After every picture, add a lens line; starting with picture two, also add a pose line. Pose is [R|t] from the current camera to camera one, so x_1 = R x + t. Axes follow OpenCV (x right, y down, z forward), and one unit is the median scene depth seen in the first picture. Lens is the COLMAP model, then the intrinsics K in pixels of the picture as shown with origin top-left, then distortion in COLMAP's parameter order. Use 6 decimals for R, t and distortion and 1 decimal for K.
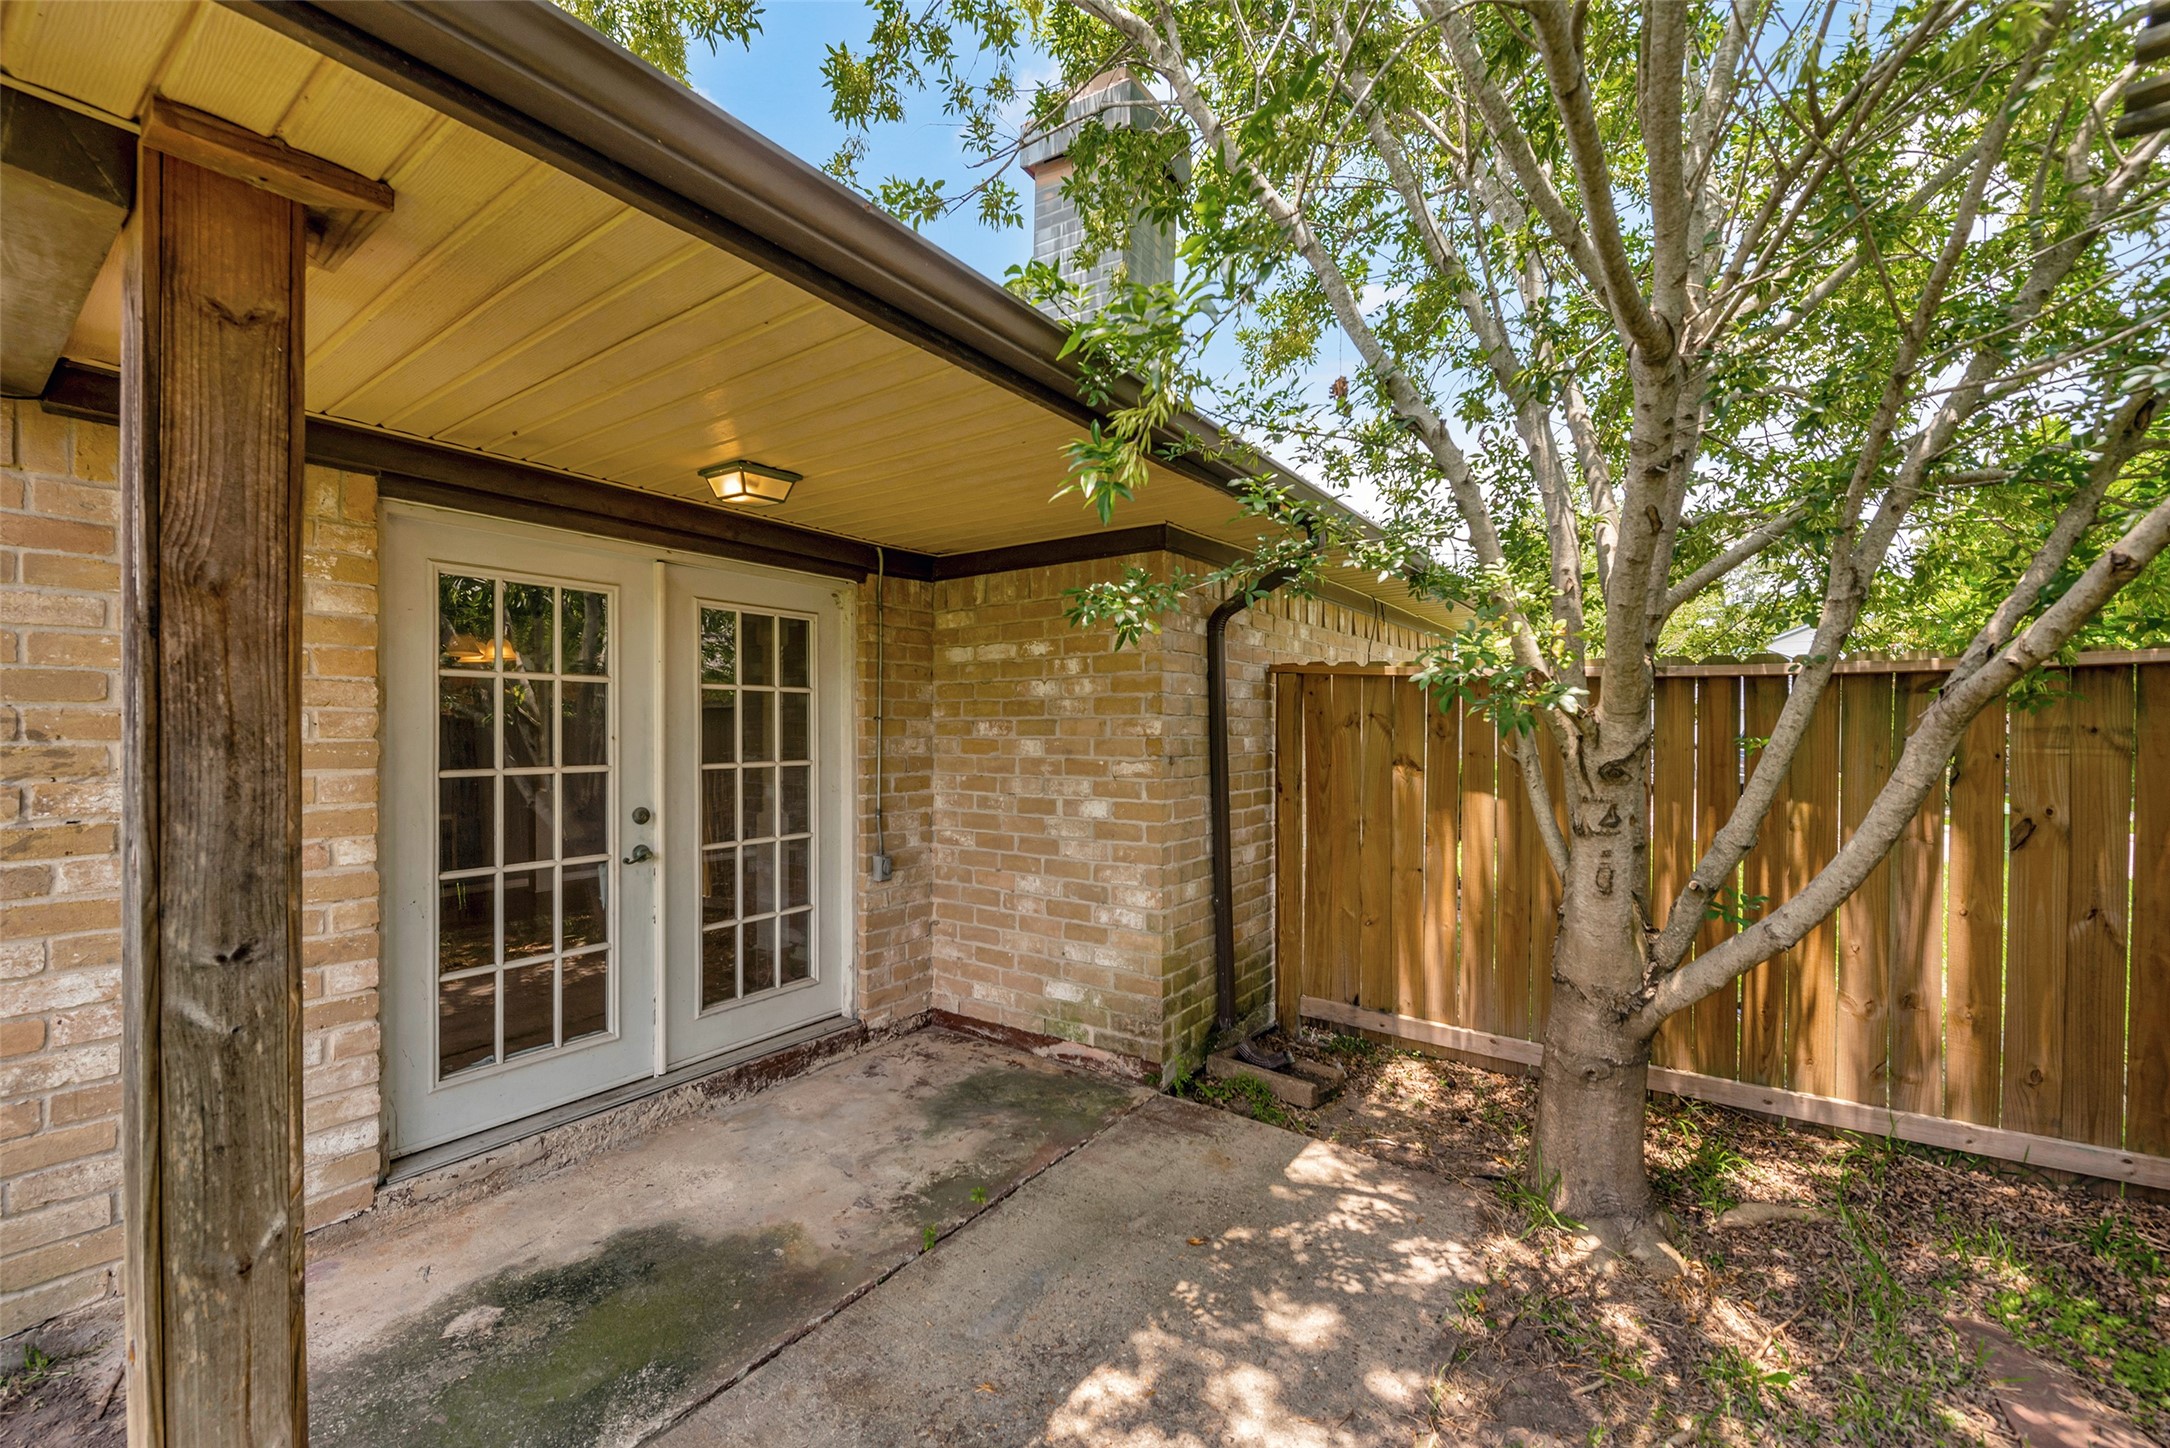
lens RADIAL K [[884.0, 0, 1089.4], [0, 884.0, 714.0], [0, 0, 1]] dist [0.000885, 0.000093]
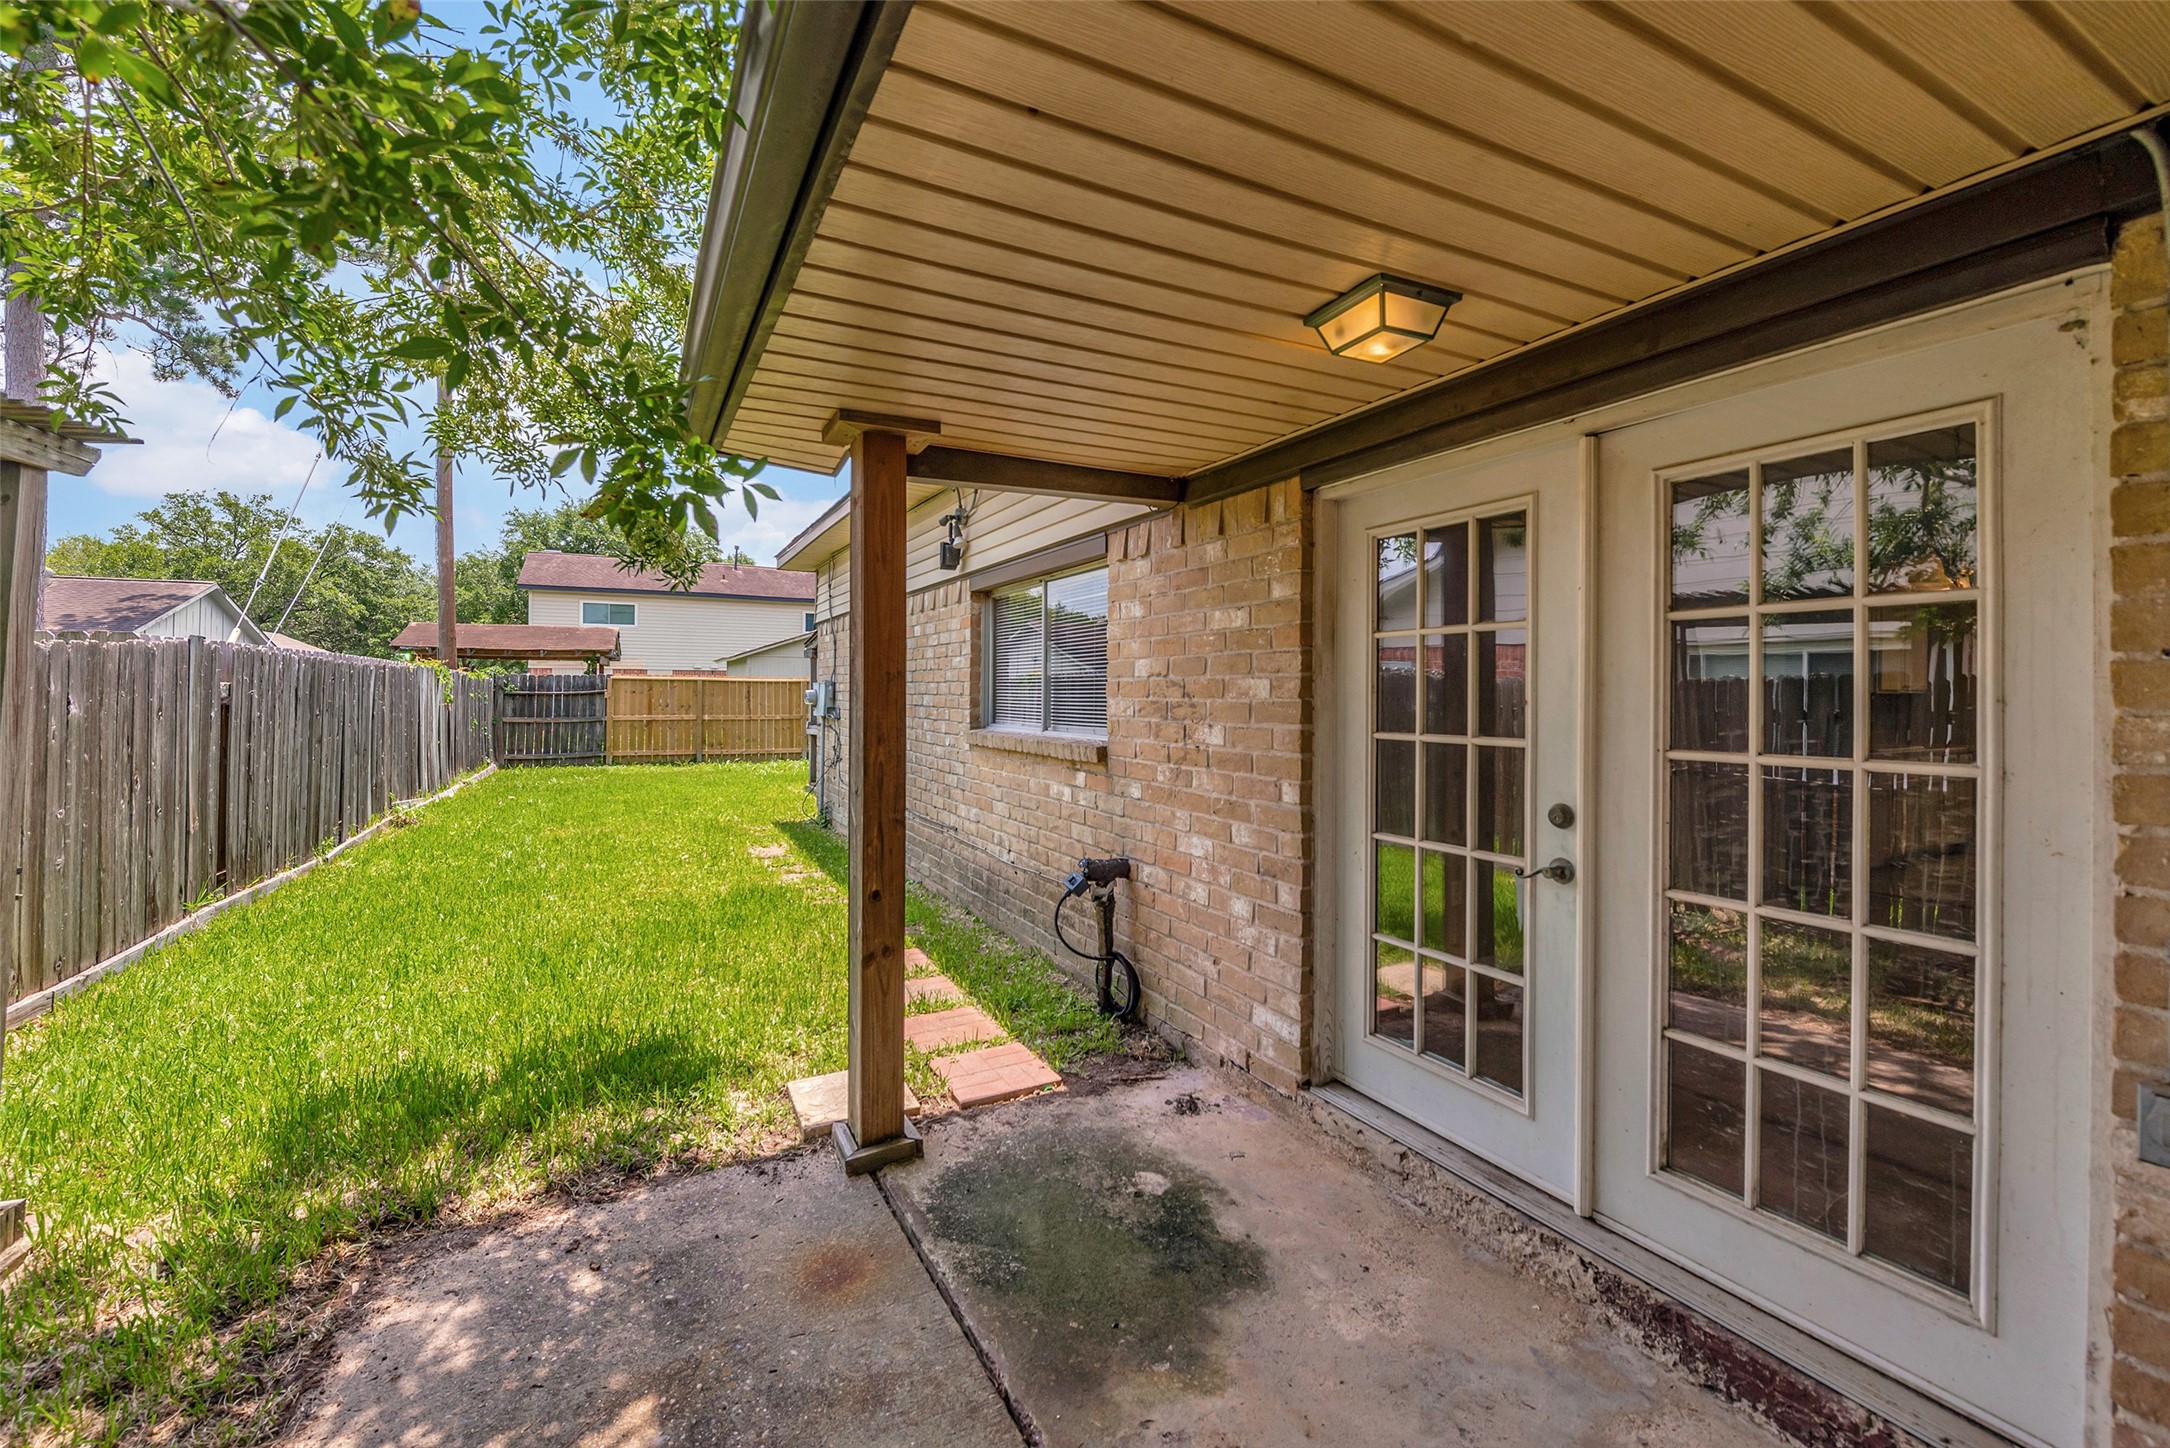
lens RADIAL K [[884.0, 0, 1089.4], [0, 884.0, 714.0], [0, 0, 1]] dist [0.000885, 0.000093]
pose [[-0.455621, -0.006120, -0.890153, 0.281735], [-0.007440, 0.999968, -0.003067, 0.043174], [0.890143, 0.005225, -0.455652, 1.029489]]
